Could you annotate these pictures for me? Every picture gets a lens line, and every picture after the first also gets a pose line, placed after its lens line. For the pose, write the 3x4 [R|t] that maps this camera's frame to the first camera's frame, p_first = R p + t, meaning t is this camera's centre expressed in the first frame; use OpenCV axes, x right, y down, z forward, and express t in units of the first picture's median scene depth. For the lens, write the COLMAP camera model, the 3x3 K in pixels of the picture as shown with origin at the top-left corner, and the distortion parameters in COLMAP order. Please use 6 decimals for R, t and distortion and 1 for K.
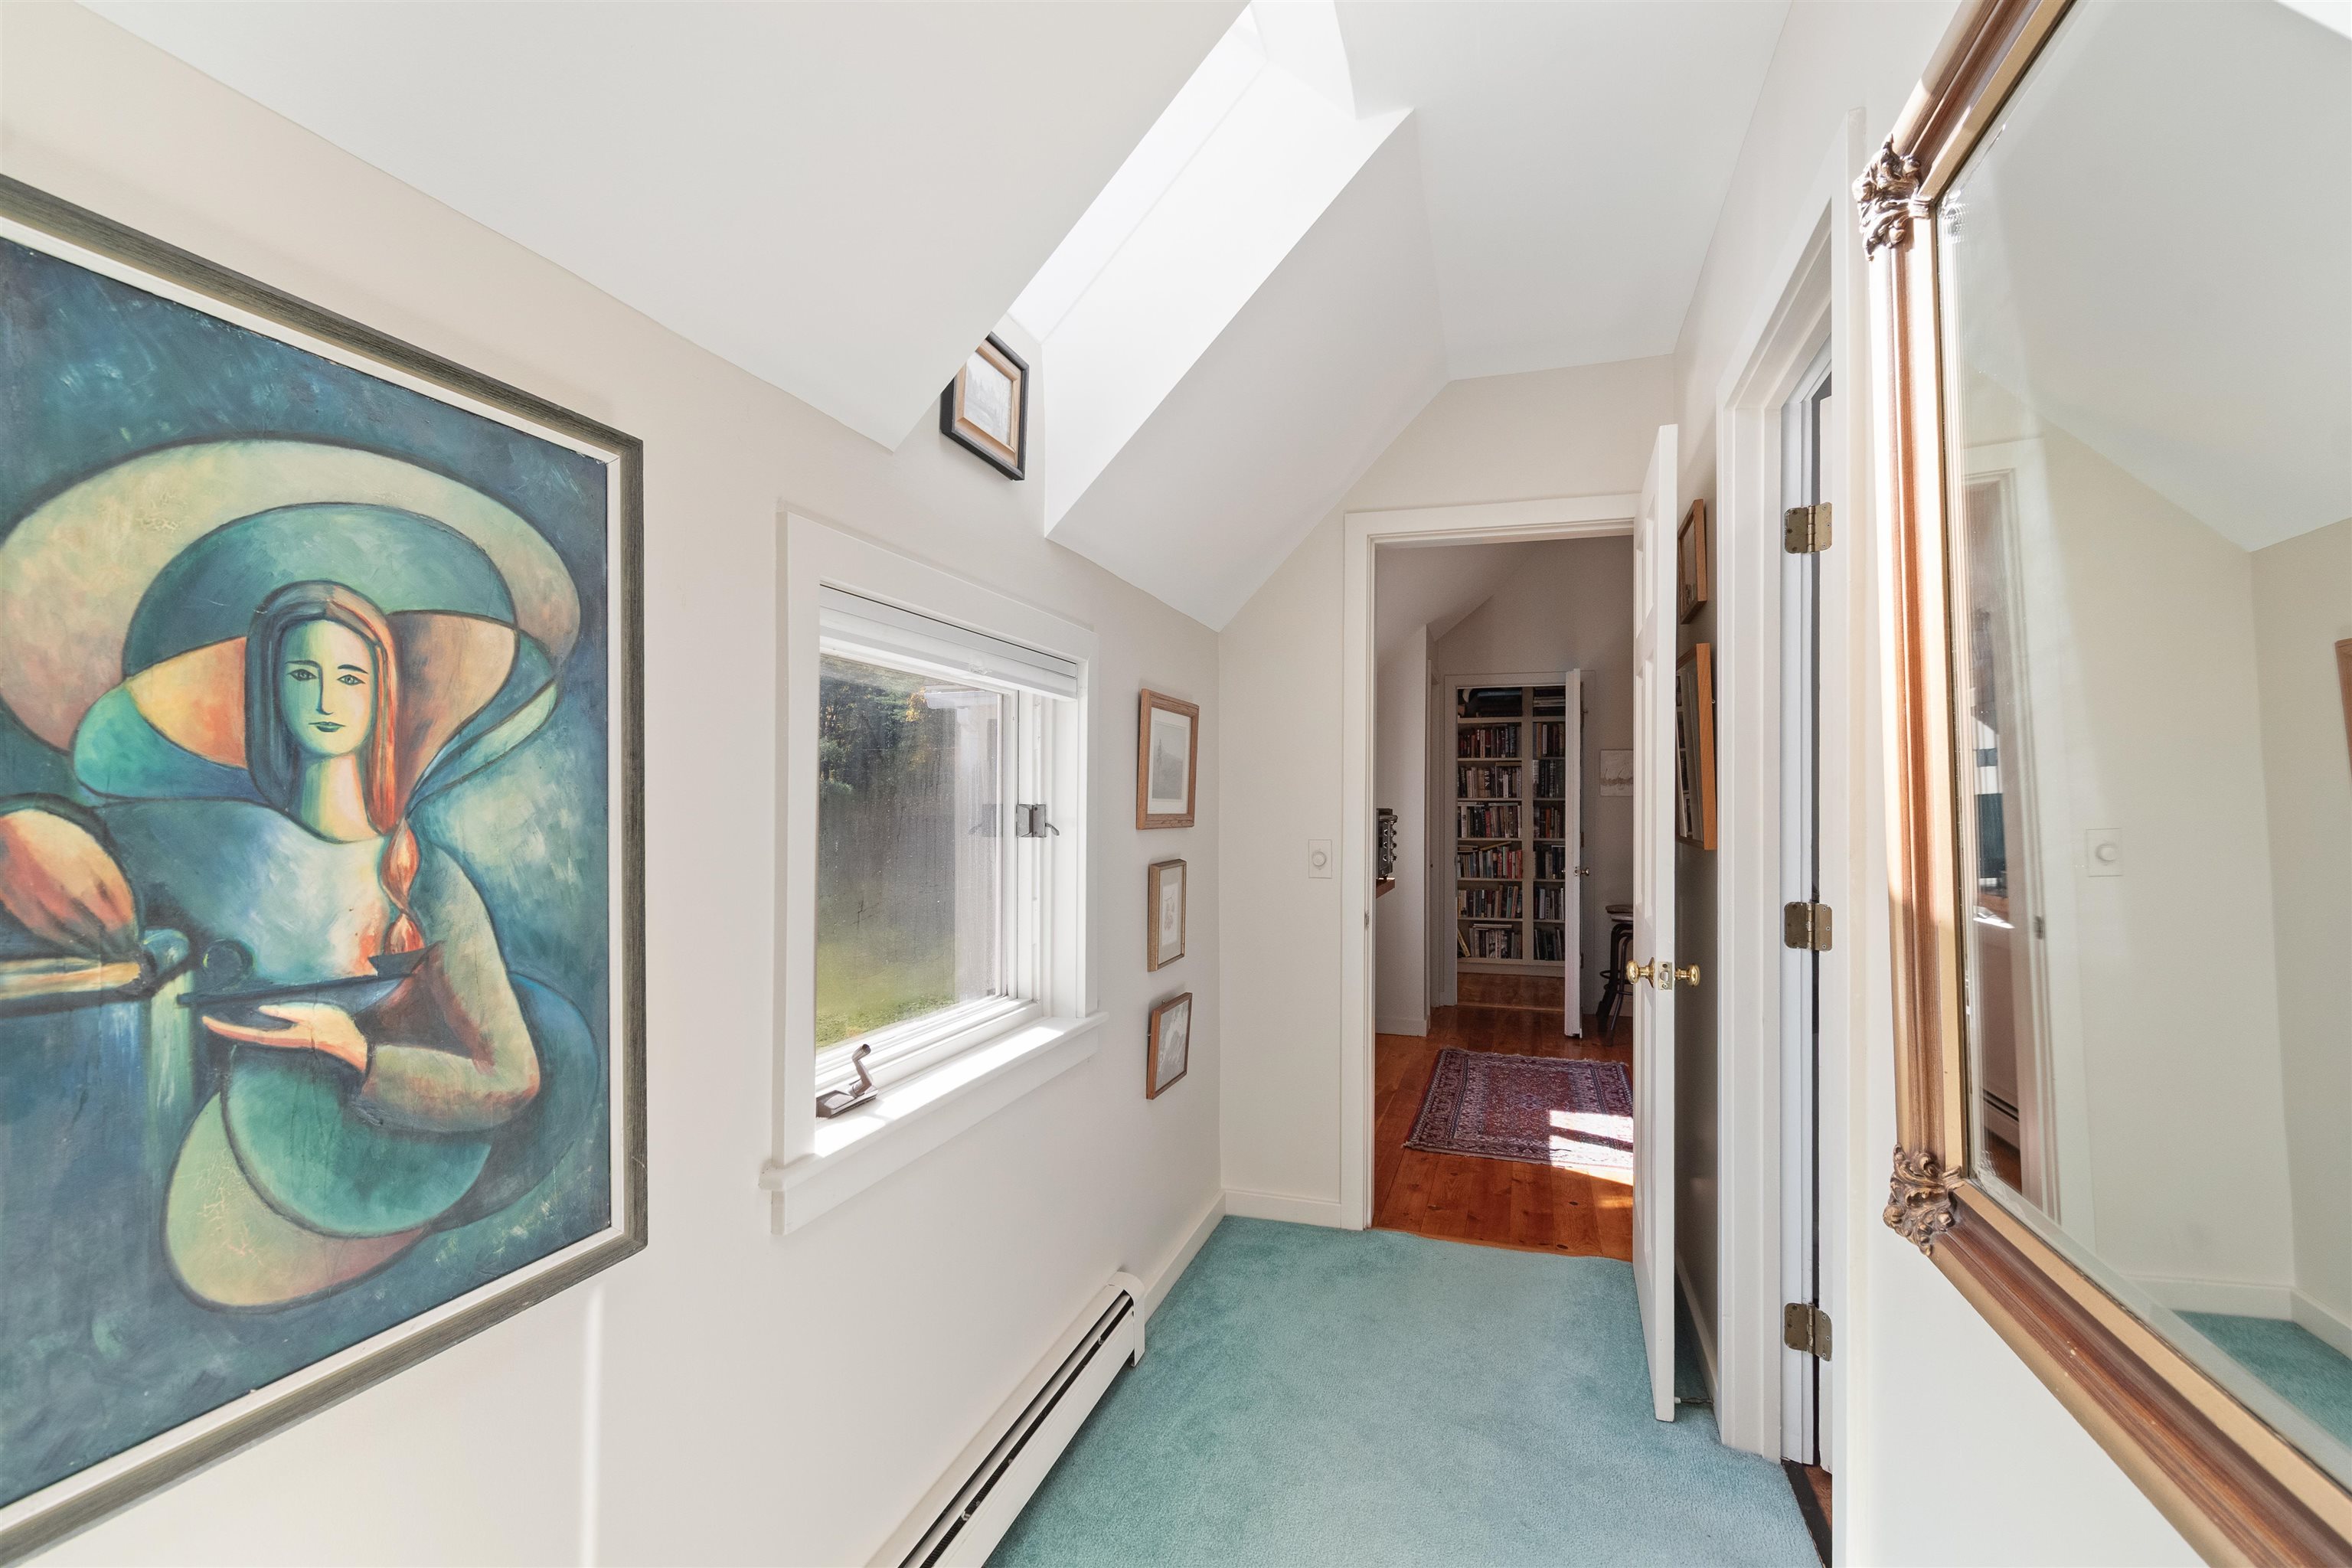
lens RADIAL K [[1068.7, 0, 1188.9], [0, 1068.7, 786.4], [0, 0, 1]] dist [0.002001, -0.001265]
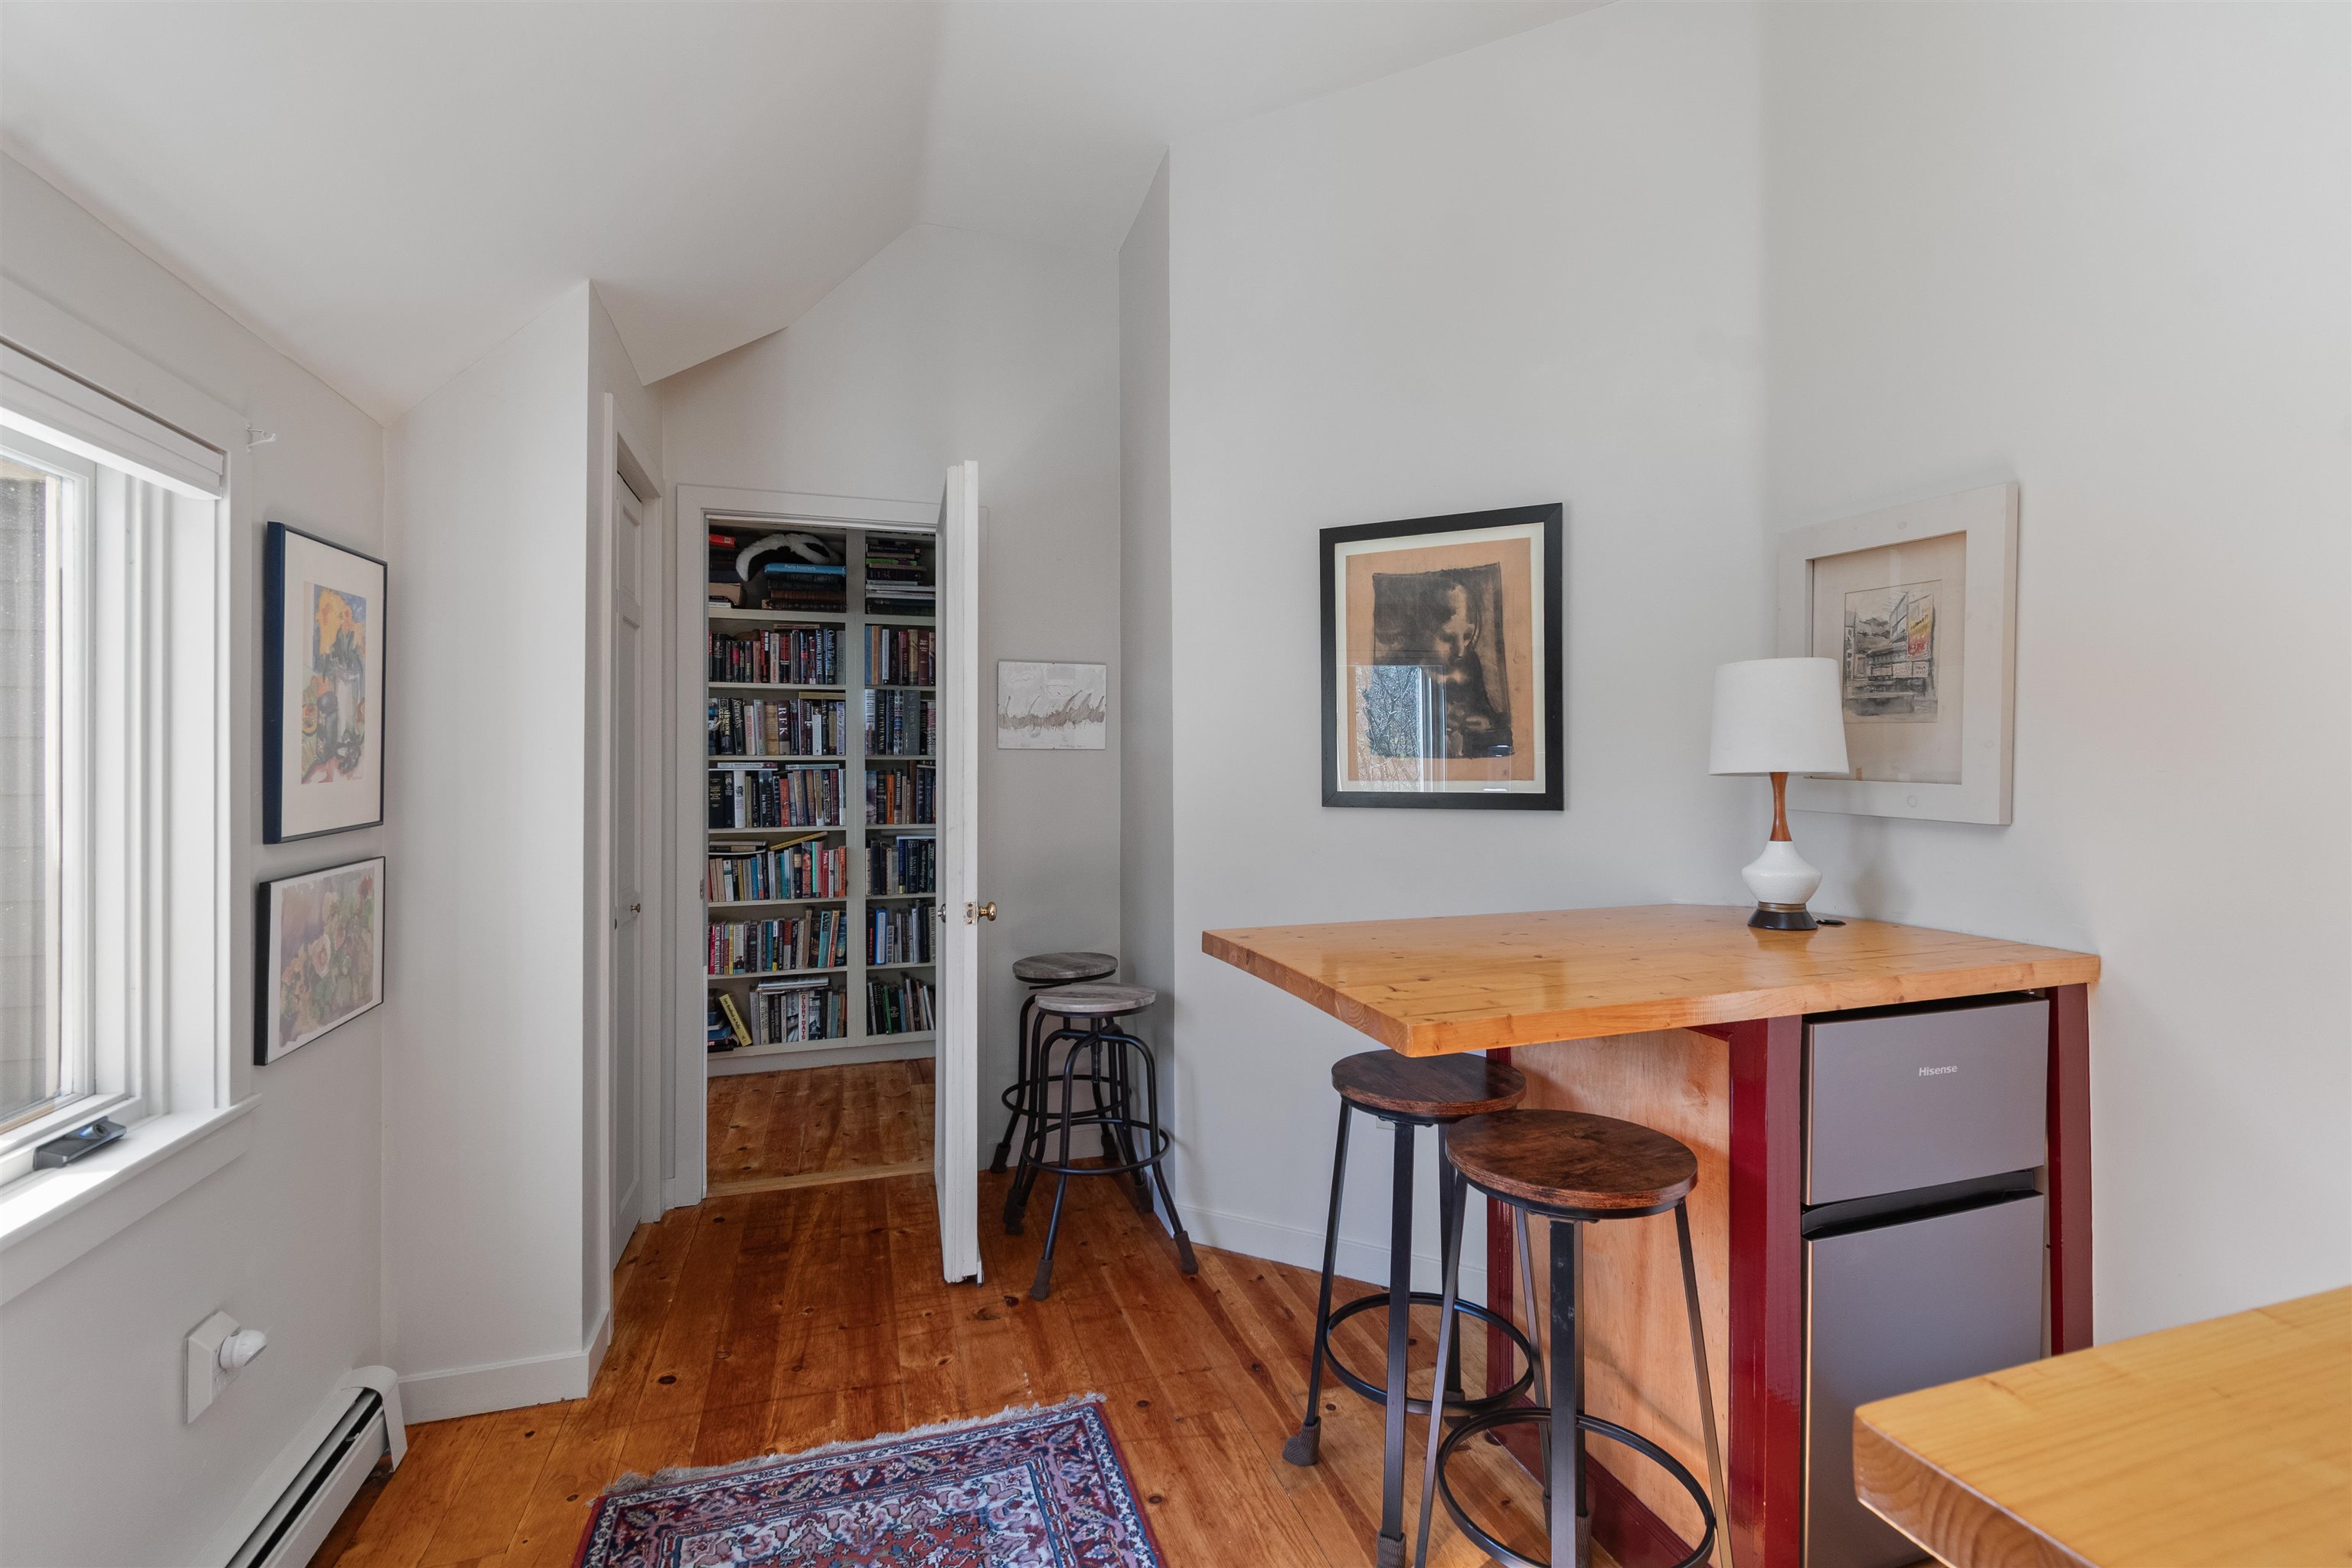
lens RADIAL K [[1068.7, 0, 1195.8], [0, 1068.7, 775.3], [0, 0, 1]] dist [0.002001, -0.001265]
pose [[0.813894, -0.007445, 0.580966, 0.131650], [-0.004777, 0.999798, 0.019505, 0.009324], [-0.580994, -0.018650, 0.813694, 0.425772]]
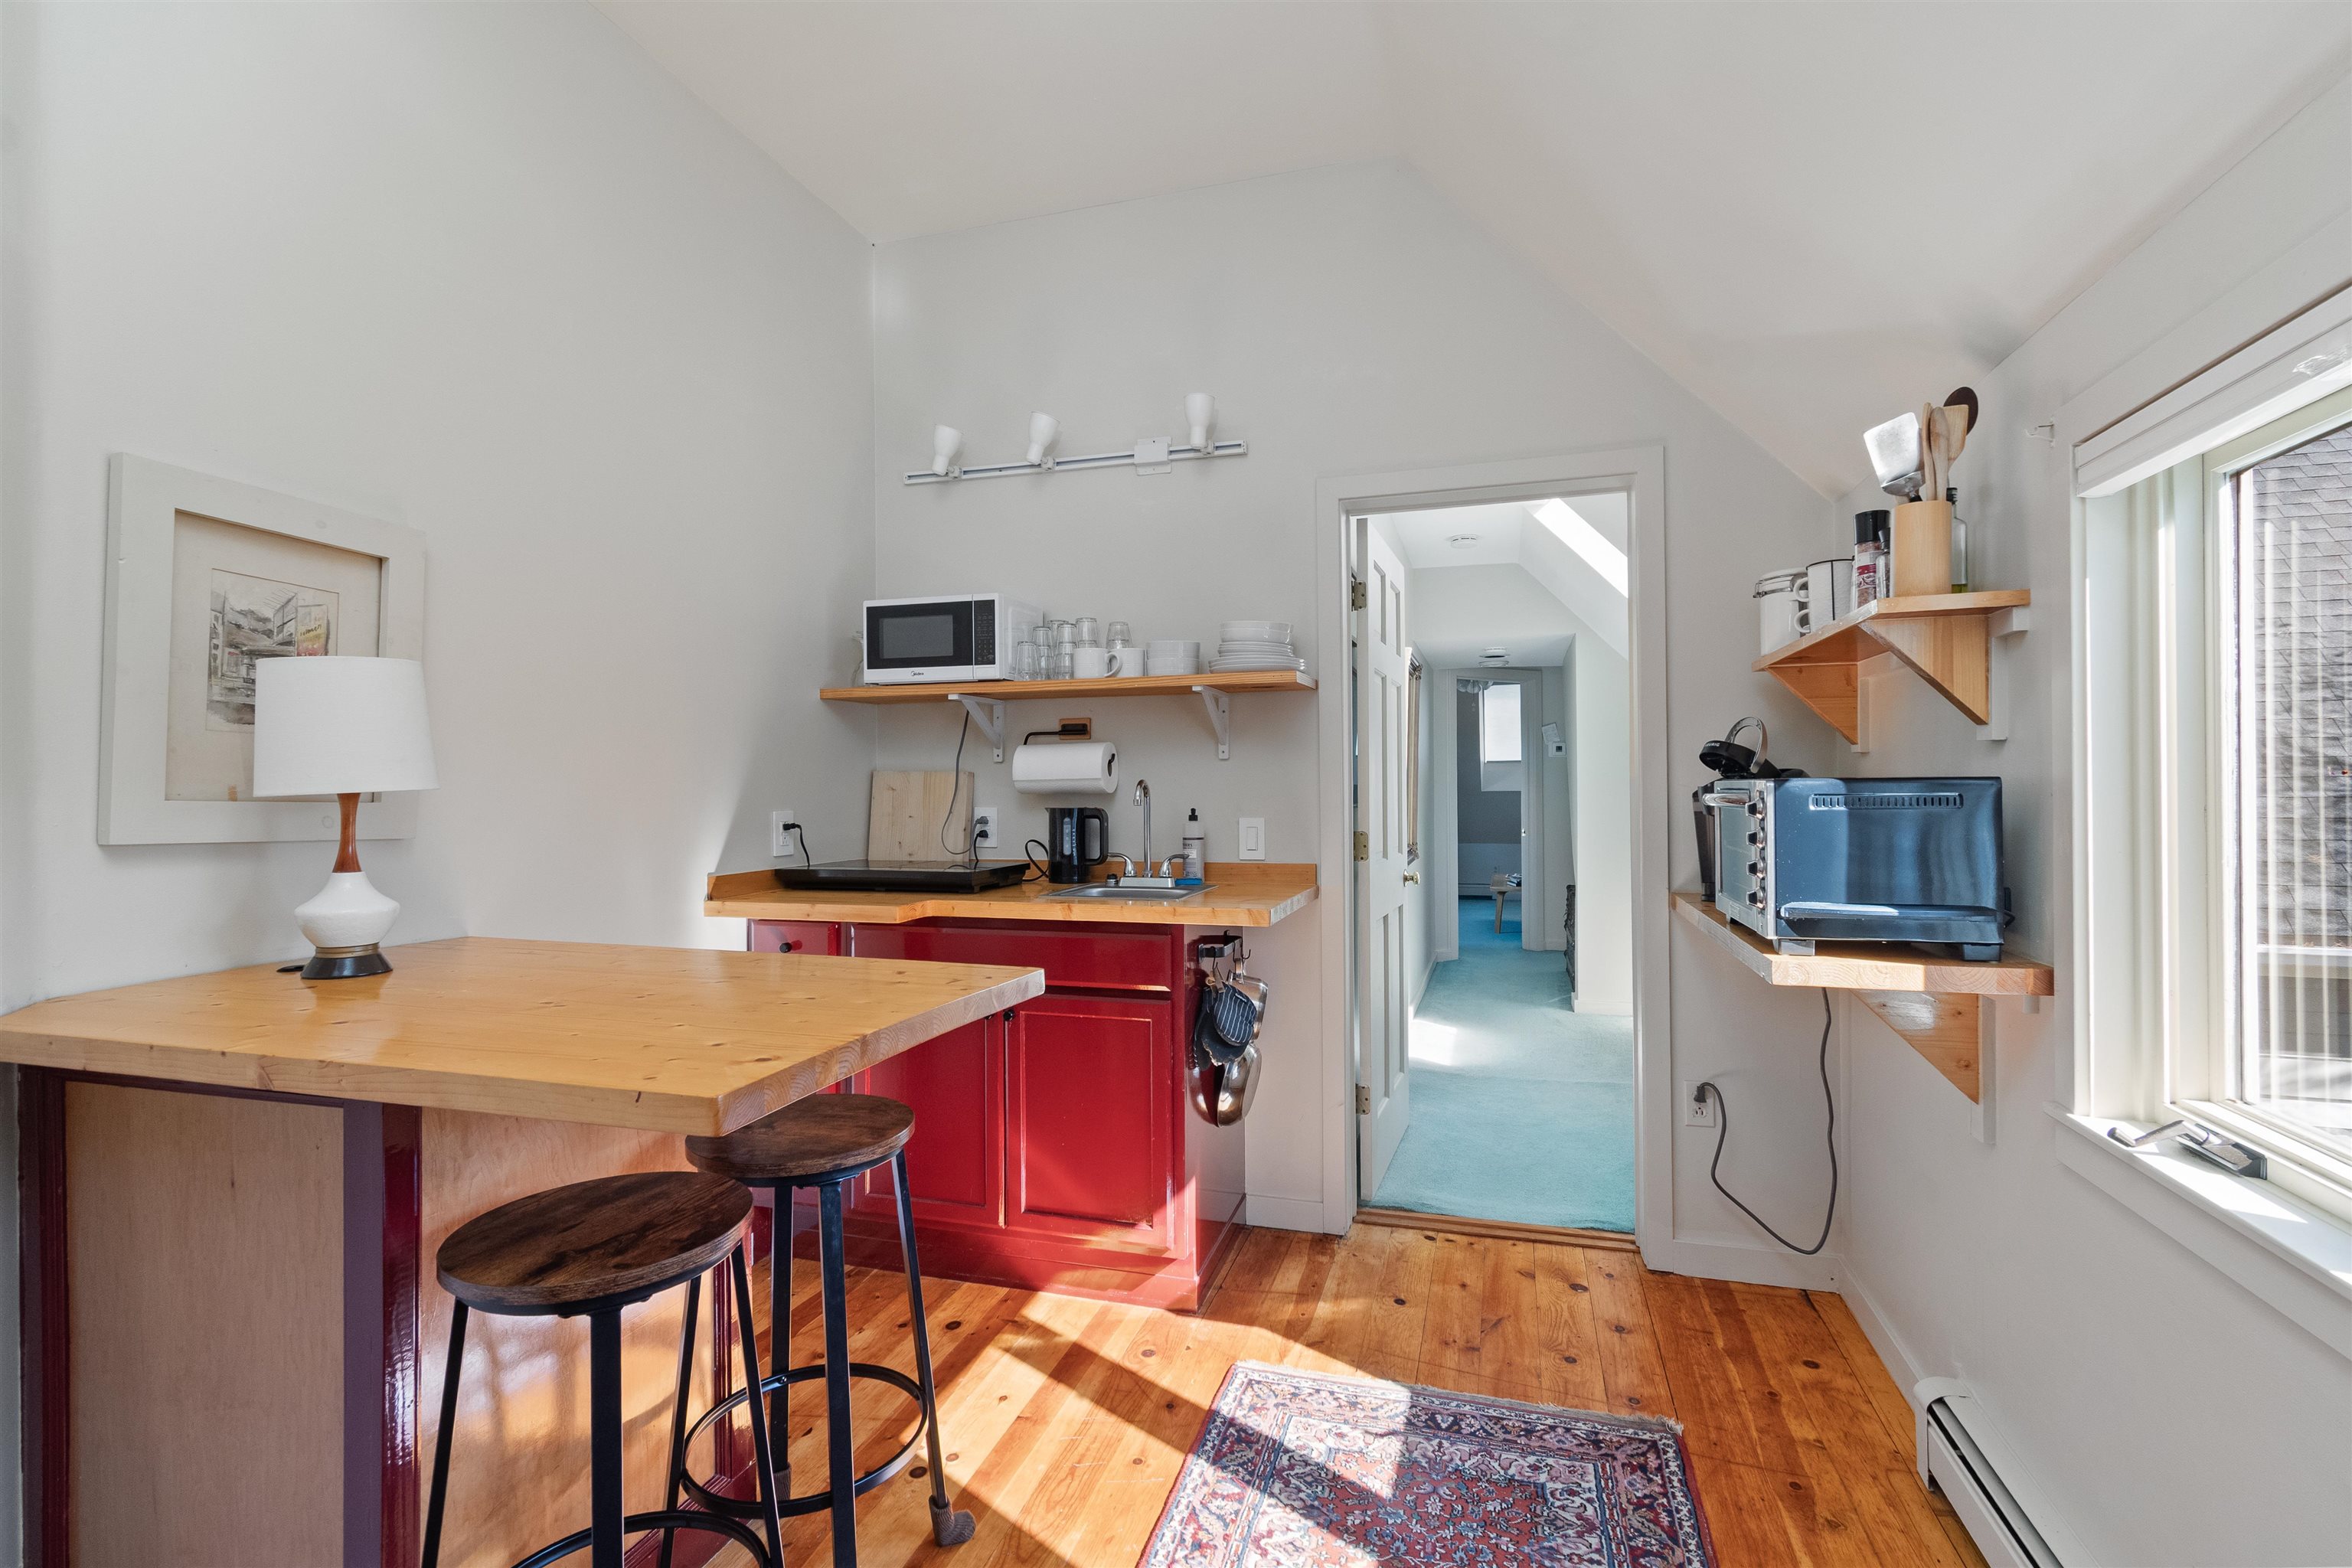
lens RADIAL K [[1068.7, 0, 1187.6], [0, 1068.7, 788.7], [0, 0, 1]] dist [0.002001, -0.001265]
pose [[-0.999858, 0.009016, -0.014229, 0.338479], [0.009250, 0.999822, -0.016455, 0.027494], [0.014078, -0.016584, -0.999763, 1.161016]]
